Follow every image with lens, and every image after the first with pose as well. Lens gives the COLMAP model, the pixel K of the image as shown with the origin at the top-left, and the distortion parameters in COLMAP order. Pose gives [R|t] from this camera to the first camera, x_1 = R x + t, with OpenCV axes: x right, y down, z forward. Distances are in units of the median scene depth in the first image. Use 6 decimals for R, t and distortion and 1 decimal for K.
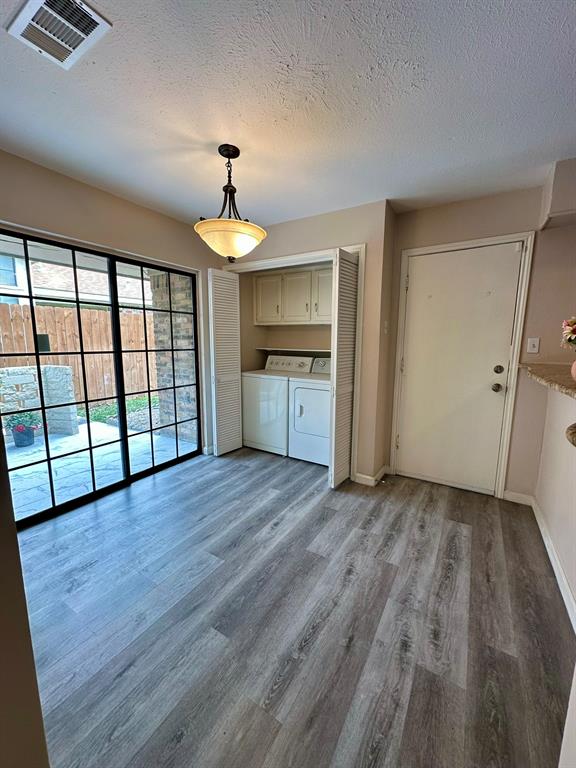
lens RADIAL K [[306.7, 0, 287.1], [0, 306.7, 384.6], [0, 0, 1]] dist [-0.003257, 0.000636]
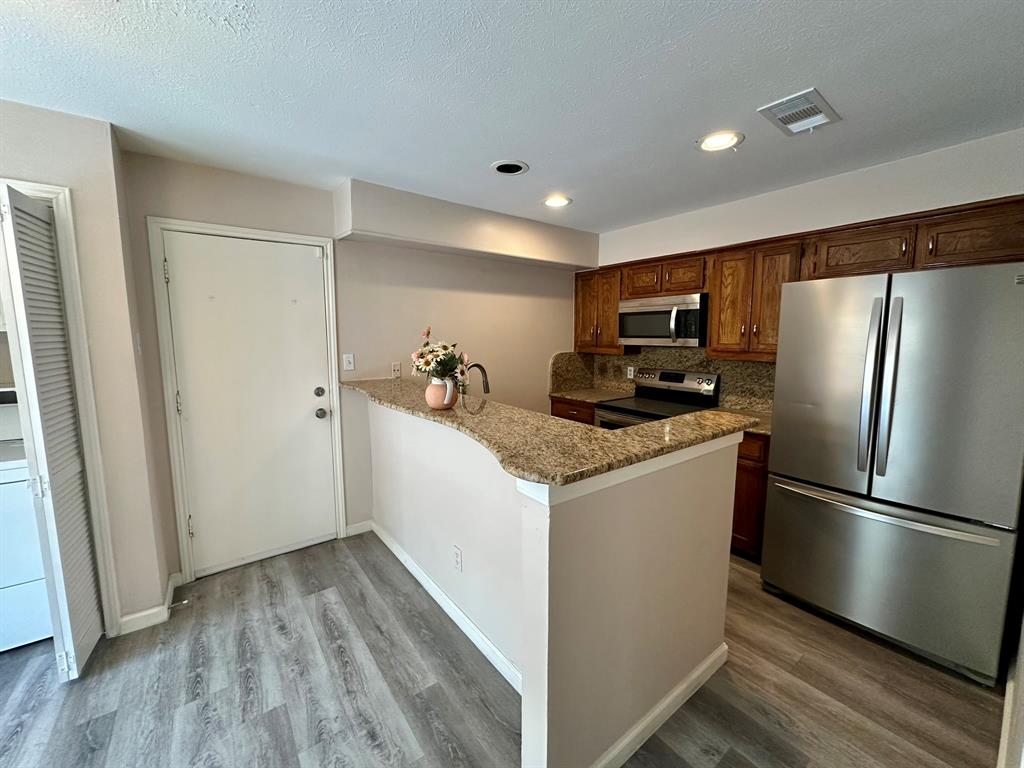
lens RADIAL K [[409.0, 0, 516.2], [0, 409.0, 381.4], [0, 0, 1]] dist [-0.003257, 0.000636]
pose [[0.358778, -0.114949, 0.926318, -0.169831], [0.139767, 0.987816, 0.068446, -0.086246], [-0.922899, 0.104911, 0.370473, 0.084162]]
